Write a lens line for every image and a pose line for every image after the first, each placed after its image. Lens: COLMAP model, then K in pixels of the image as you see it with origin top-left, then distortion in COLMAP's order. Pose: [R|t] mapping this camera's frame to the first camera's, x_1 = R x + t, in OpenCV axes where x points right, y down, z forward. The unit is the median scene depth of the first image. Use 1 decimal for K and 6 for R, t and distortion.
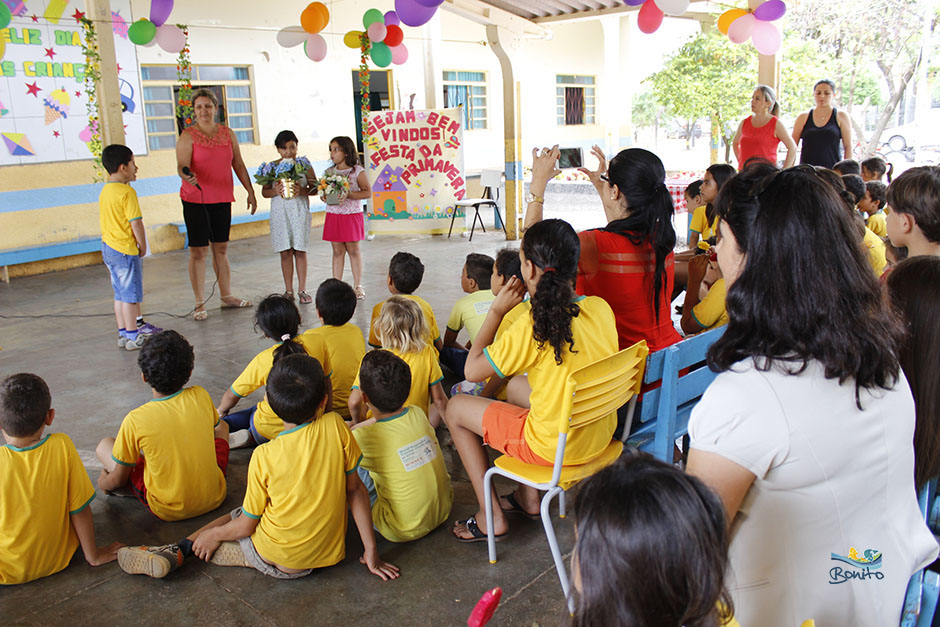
lens RADIAL K [[772.1, 0, 471.3], [0, 772.1, 299.0], [0, 0, 1]] dist [-0.161258, 0.134899]
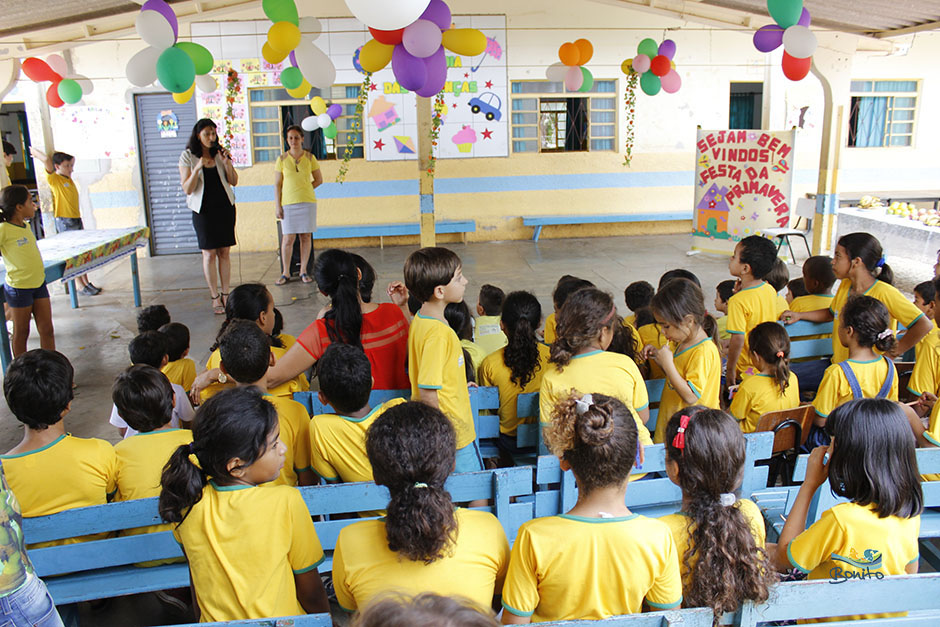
lens RADIAL K [[772.1, 0, 471.3], [0, 772.1, 299.0], [0, 0, 1]] dist [-0.161258, 0.134899]
pose [[0.745932, 0.174485, -0.642760, 0.317935], [-0.156610, 0.983965, 0.085362, -0.061746], [0.647348, 0.036988, 0.761297, 0.047393]]
